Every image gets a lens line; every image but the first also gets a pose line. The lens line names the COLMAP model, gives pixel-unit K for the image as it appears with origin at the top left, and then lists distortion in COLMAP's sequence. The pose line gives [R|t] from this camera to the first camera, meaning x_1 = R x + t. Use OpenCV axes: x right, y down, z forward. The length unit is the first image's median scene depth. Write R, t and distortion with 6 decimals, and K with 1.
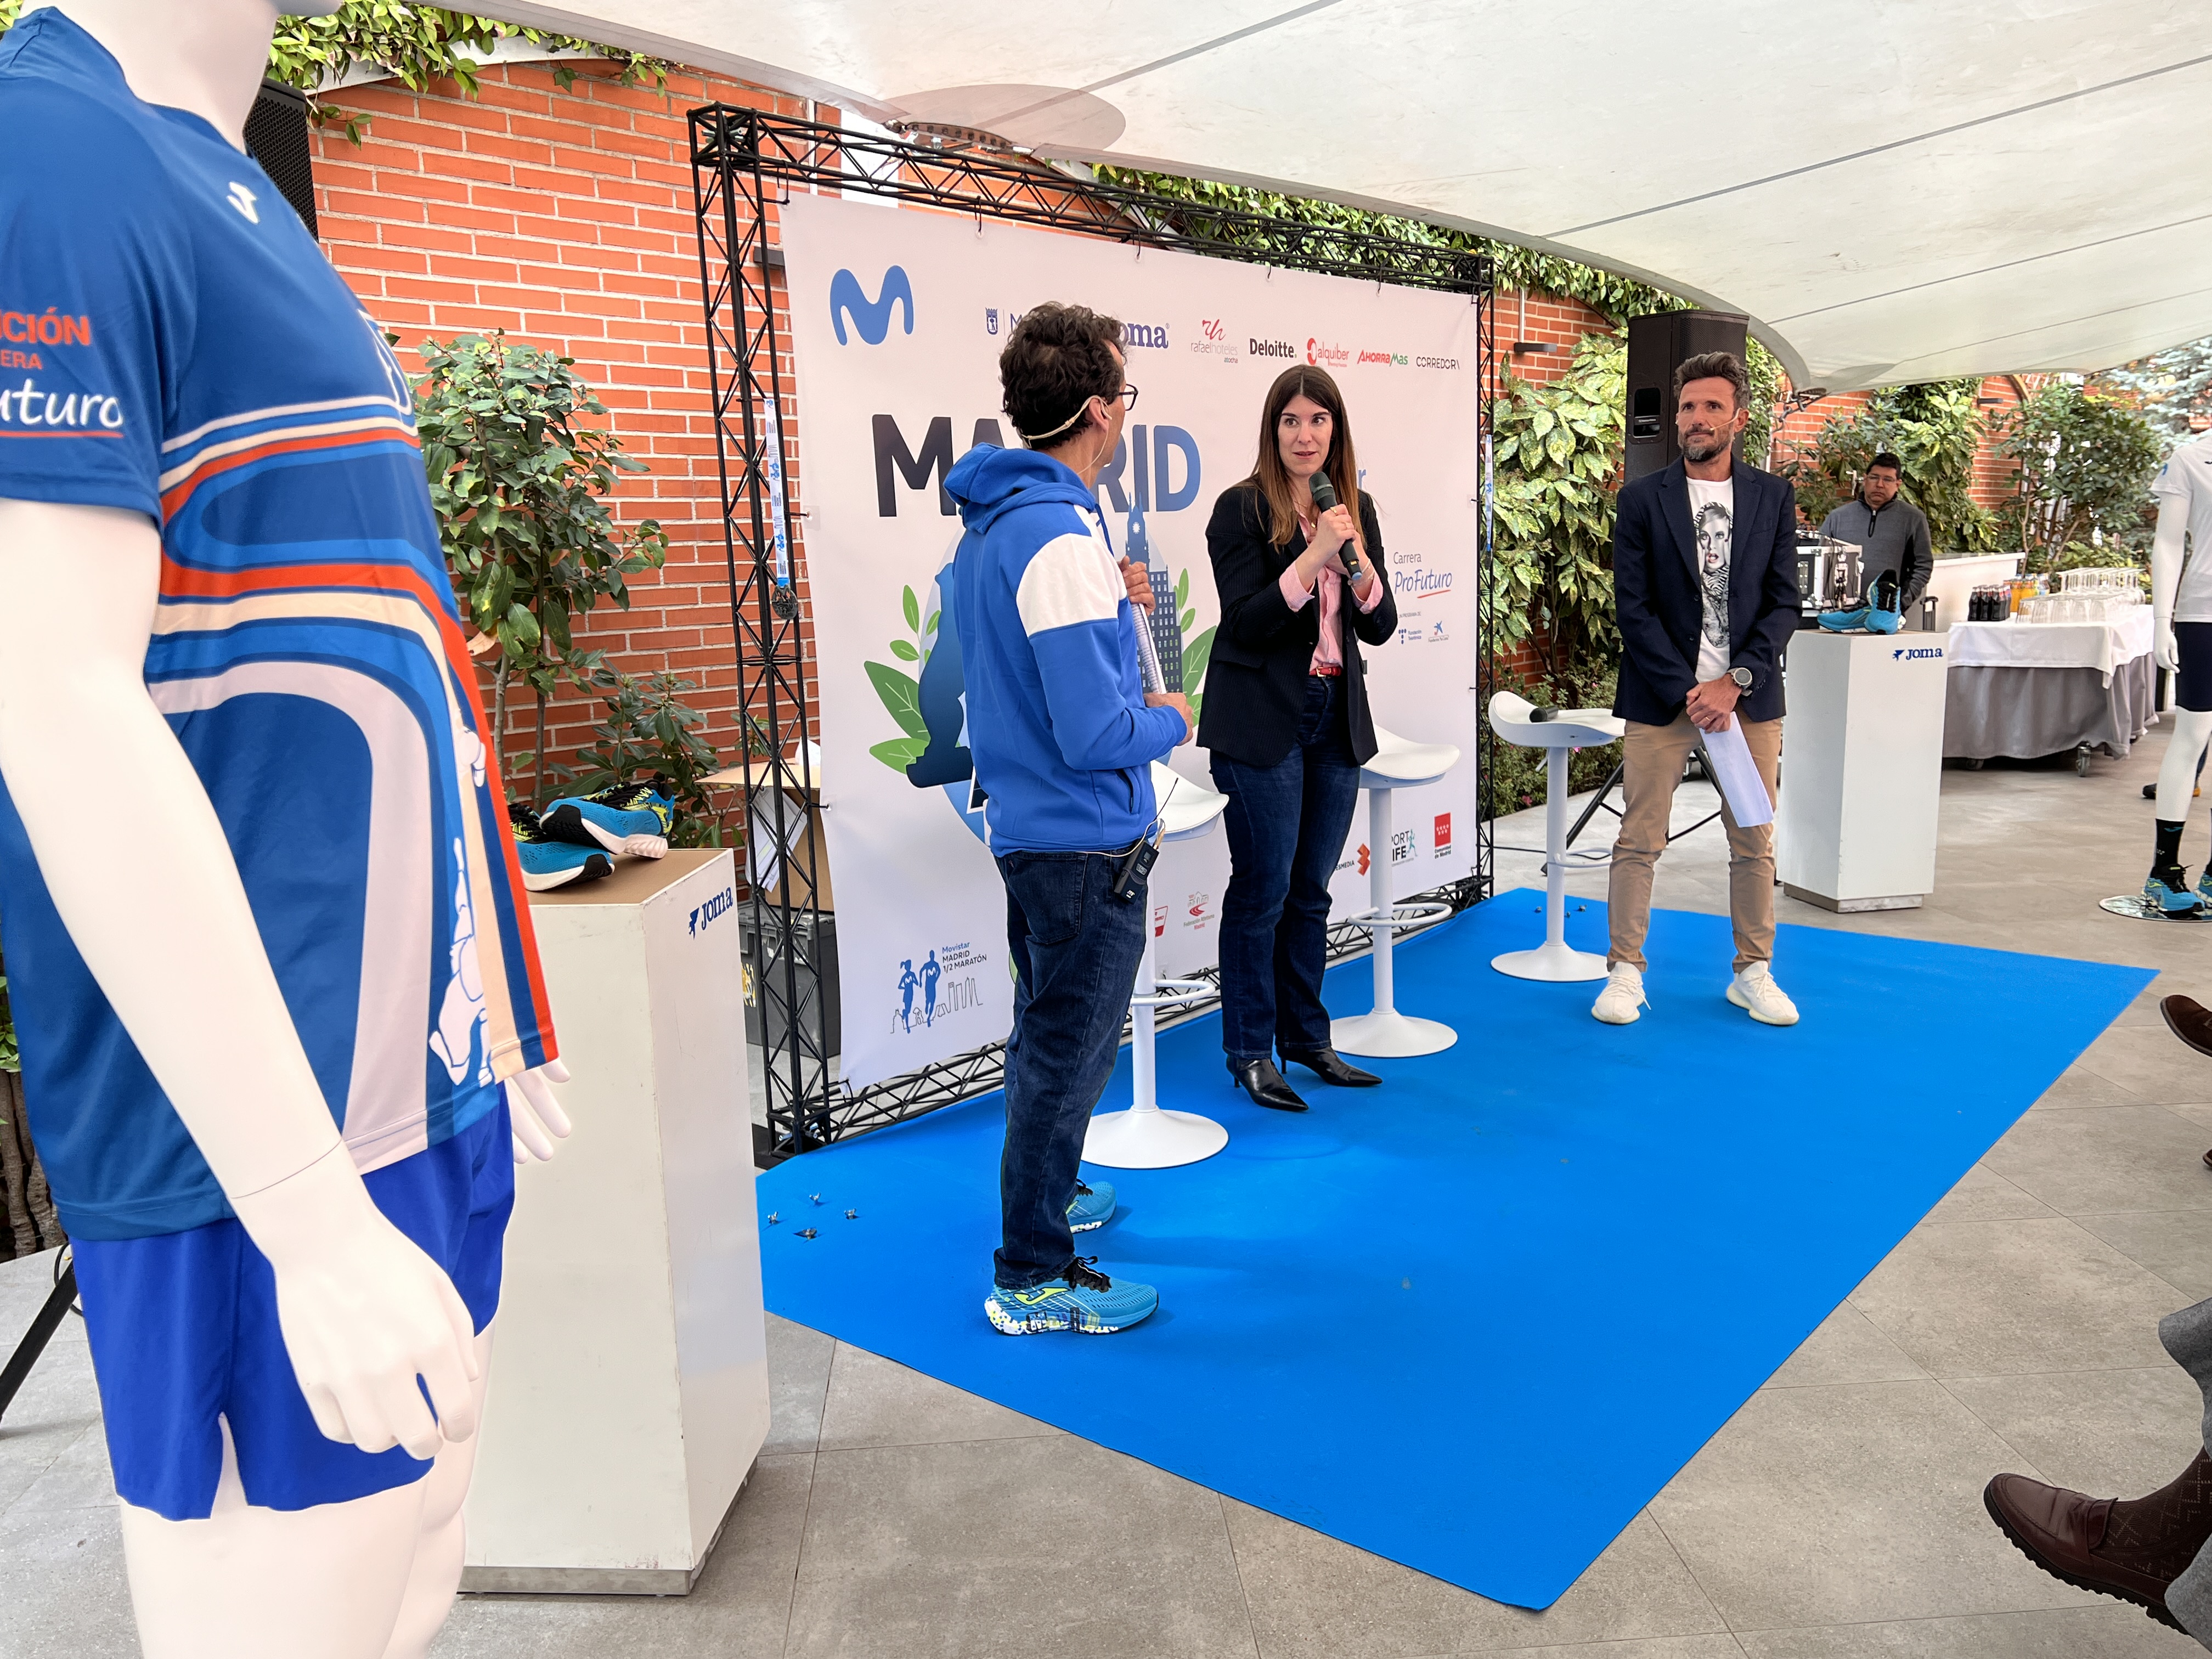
lens RADIAL K [[1751.1, 0, 1108.1], [0, 1751.1, 836.5], [0, 0, 1]] dist [0.029896, 0.003212]
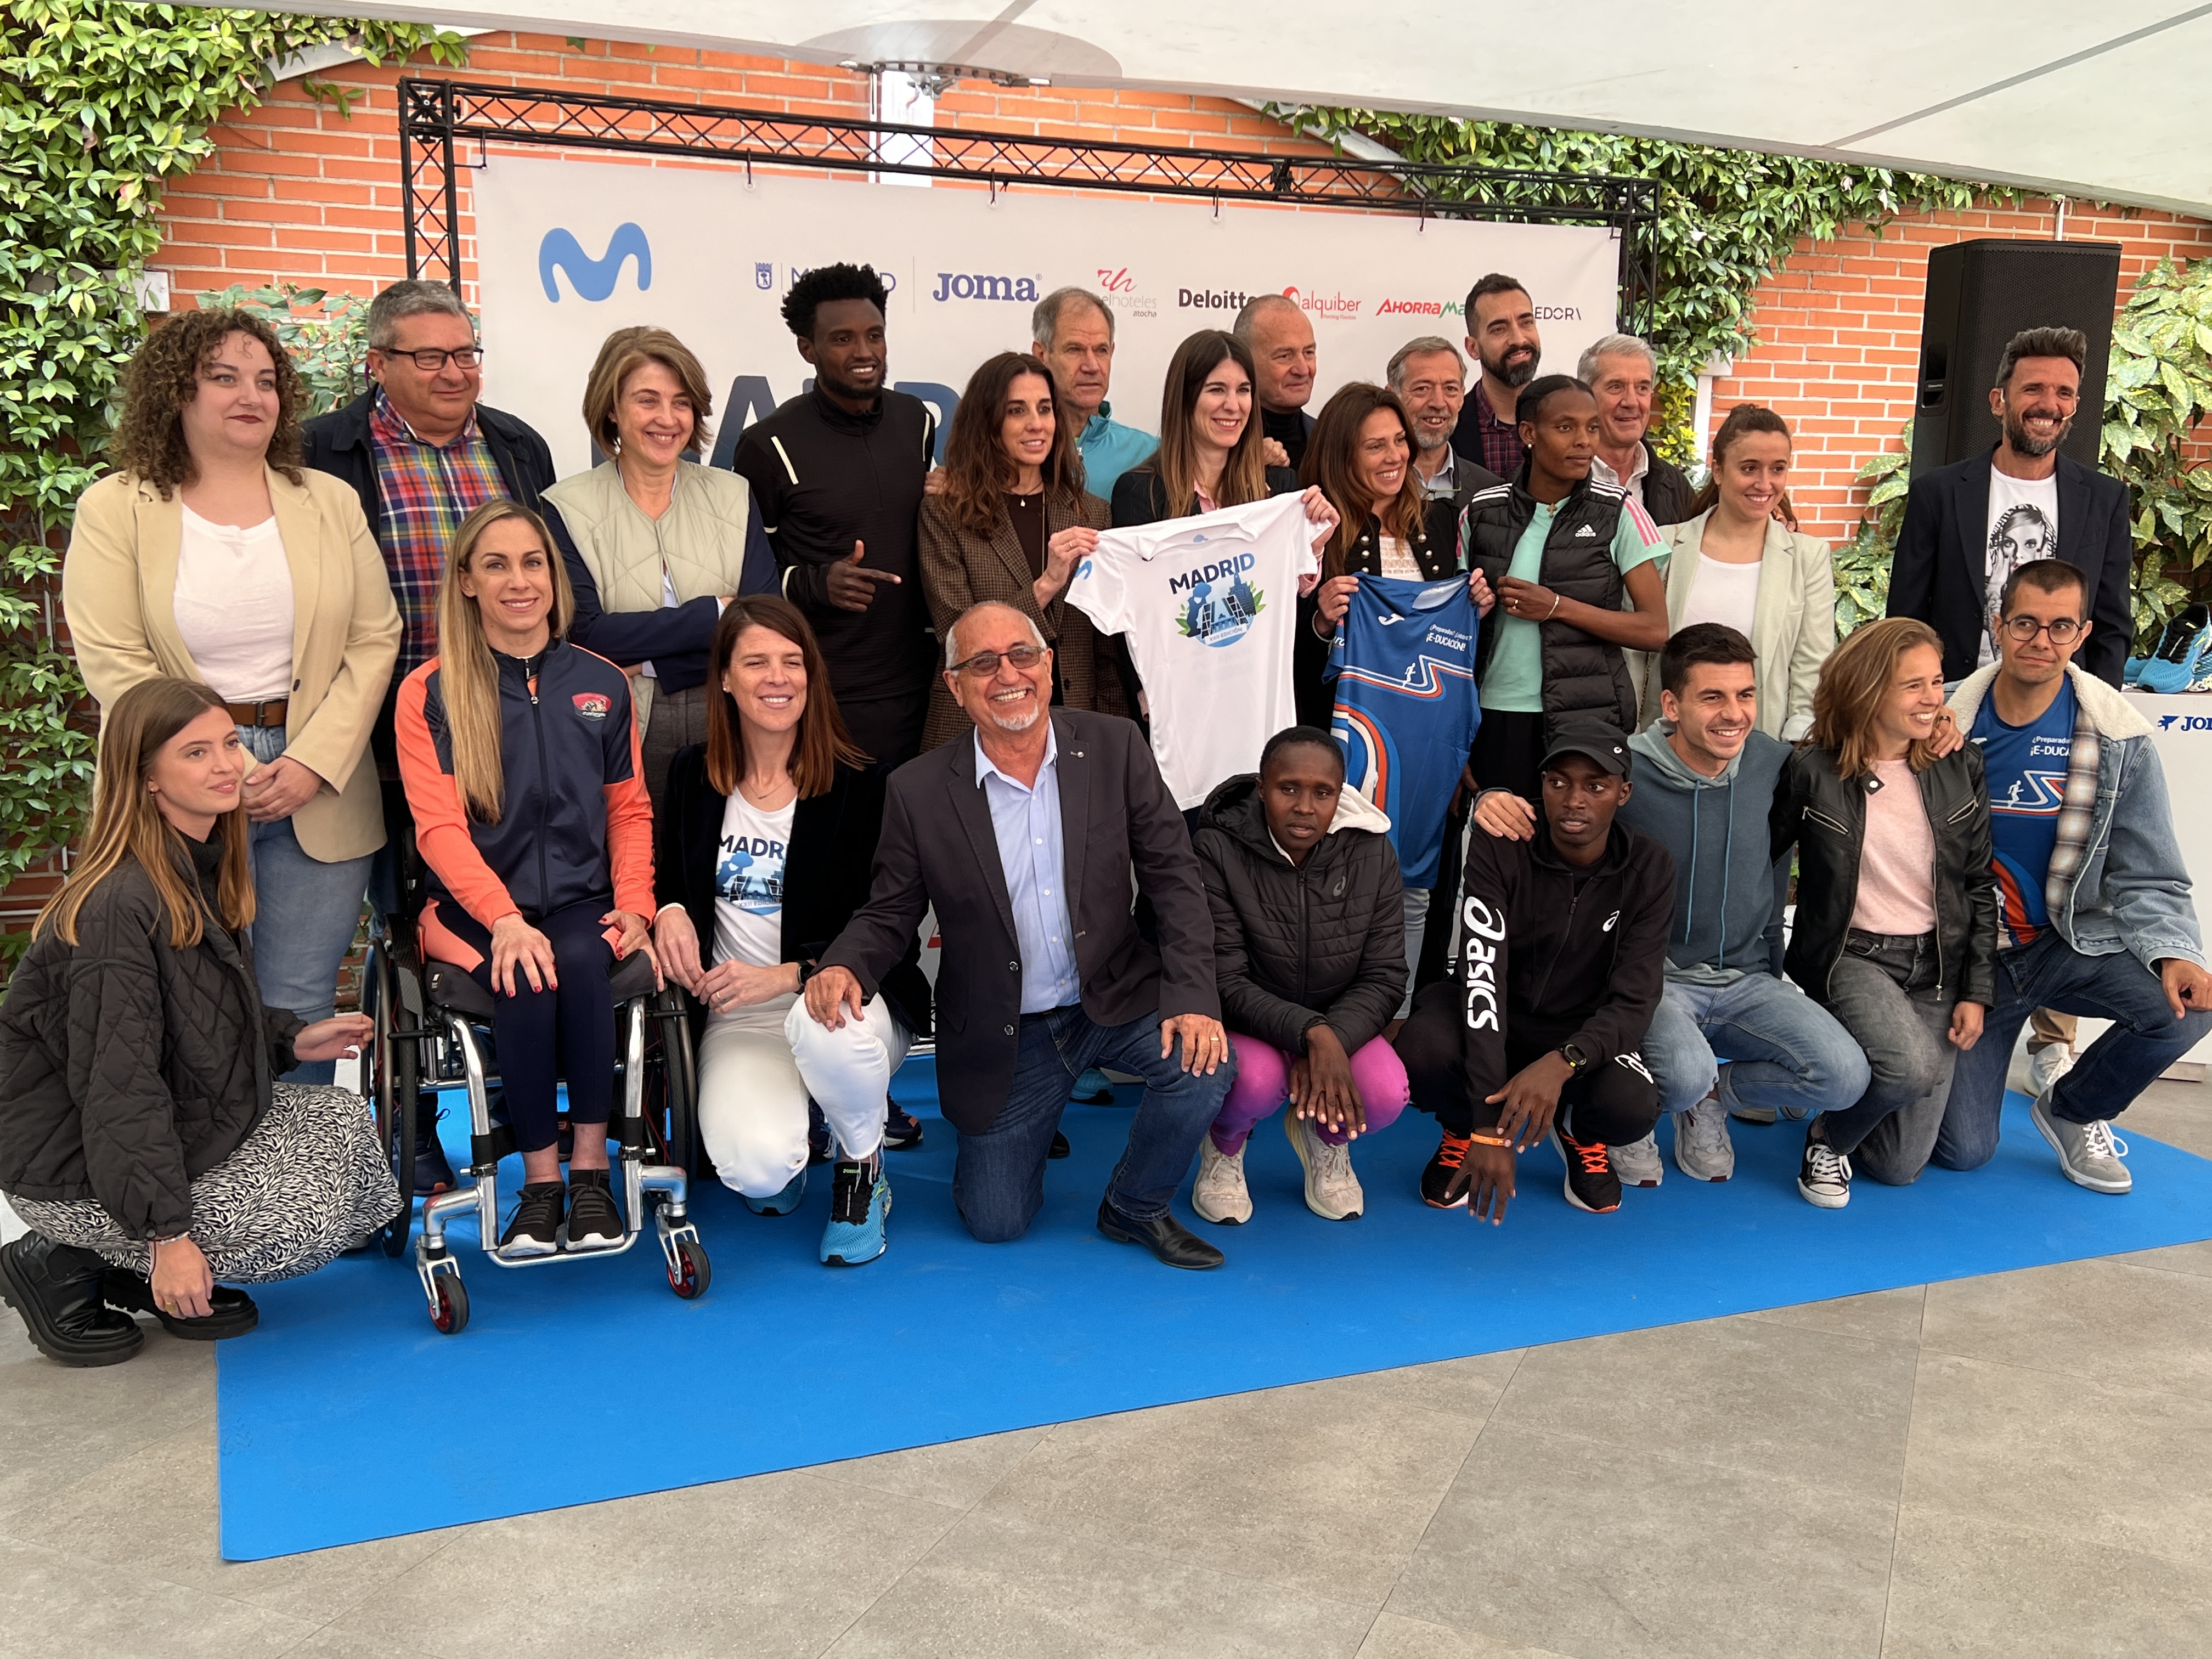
lens RADIAL K [[2098.1, 0, 1105.9], [0, 2098.1, 828.2], [0, 0, 1]] dist [0.033311, 0.000000]
pose [[0.883444, 0.115937, -0.453966, 0.633875], [-0.119910, 0.992580, 0.020139, -0.036573], [0.452932, 0.036643, 0.890792, 0.063336]]
